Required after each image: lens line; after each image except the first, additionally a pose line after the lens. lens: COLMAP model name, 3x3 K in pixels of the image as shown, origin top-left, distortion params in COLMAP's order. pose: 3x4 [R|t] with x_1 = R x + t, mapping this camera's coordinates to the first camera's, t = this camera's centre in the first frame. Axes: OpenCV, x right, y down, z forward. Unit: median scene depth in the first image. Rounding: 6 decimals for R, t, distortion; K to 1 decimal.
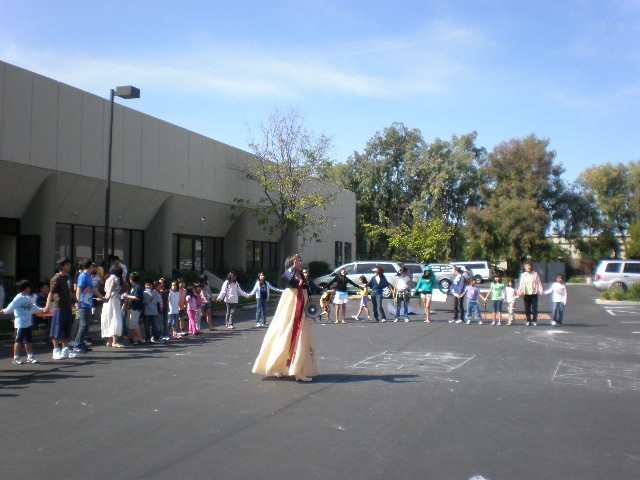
lens RADIAL K [[664.6, 0, 320.0], [0, 664.6, 240.0], [0, 0, 1]] dist [-0.161353, -0.007999]
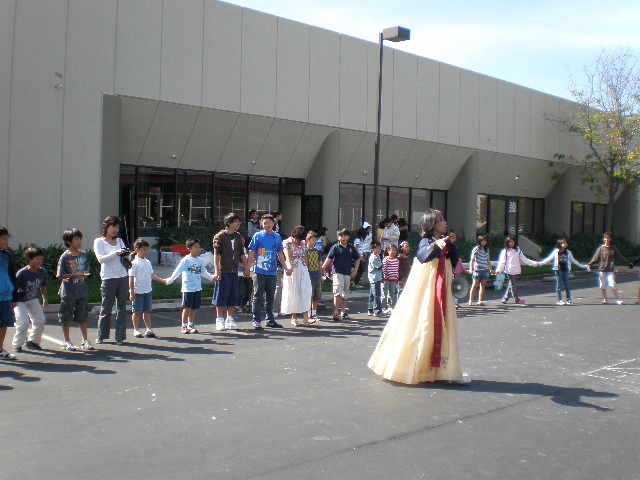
lens RADIAL K [[664.6, 0, 320.0], [0, 664.6, 240.0], [0, 0, 1]] dist [-0.161353, -0.007999]
pose [[0.854350, 0.023330, -0.519173, 0.071166], [0.003687, 0.998695, 0.050944, 0.007780], [0.519684, -0.045438, 0.853149, 0.135366]]
